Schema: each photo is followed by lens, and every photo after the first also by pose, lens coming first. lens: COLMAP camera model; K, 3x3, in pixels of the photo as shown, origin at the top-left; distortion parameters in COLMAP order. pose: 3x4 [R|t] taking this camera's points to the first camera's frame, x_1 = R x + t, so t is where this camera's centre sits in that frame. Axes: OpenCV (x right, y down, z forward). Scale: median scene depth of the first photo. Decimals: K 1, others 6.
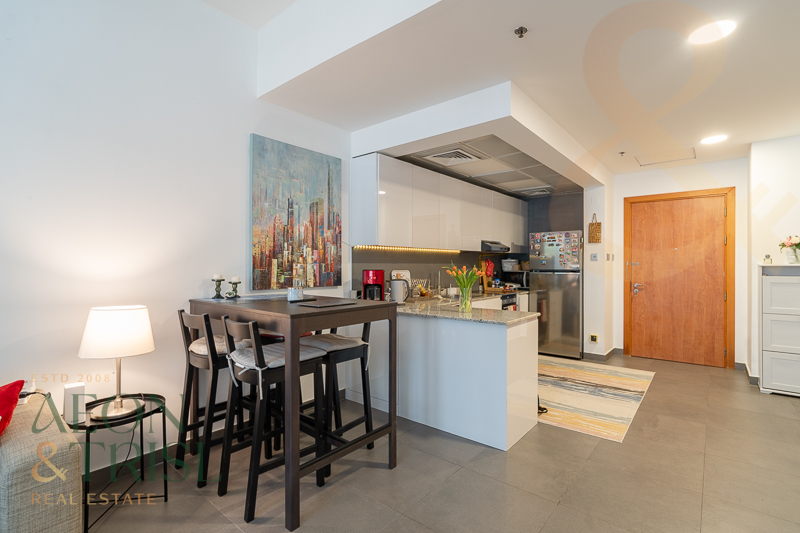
lens RADIAL K [[380.1, 0, 398.3], [0, 380.1, 264.7], [0, 0, 1]] dist [-0.013505, 0.007726]
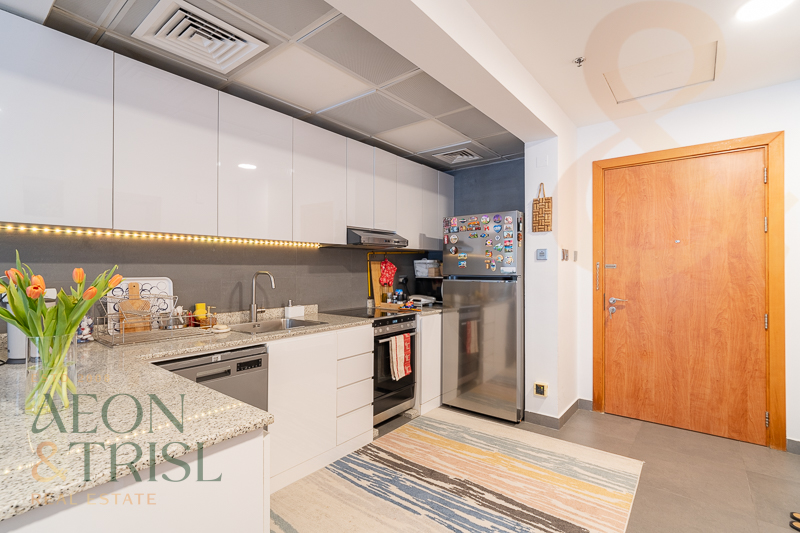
lens RADIAL K [[380.1, 0, 378.0], [0, 380.1, 266.9], [0, 0, 1]] dist [-0.013505, 0.007726]
pose [[0.999865, -0.000663, -0.016390, 0.282379], [0.000596, 0.999991, -0.004127, 0.001869], [0.016392, 0.004117, 0.999857, 0.413406]]
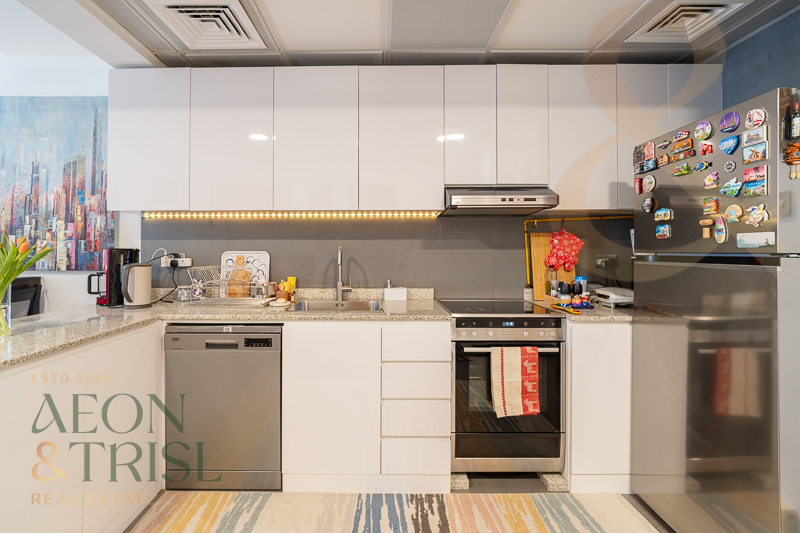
lens RADIAL K [[380.1, 0, 379.4], [0, 380.1, 245.6], [0, 0, 1]] dist [-0.013505, 0.007726]
pose [[0.627392, -0.009953, -0.778640, 0.530203], [-0.000166, 0.999917, -0.012915, 0.012013], [0.778703, 0.008232, 0.627338, 0.687110]]
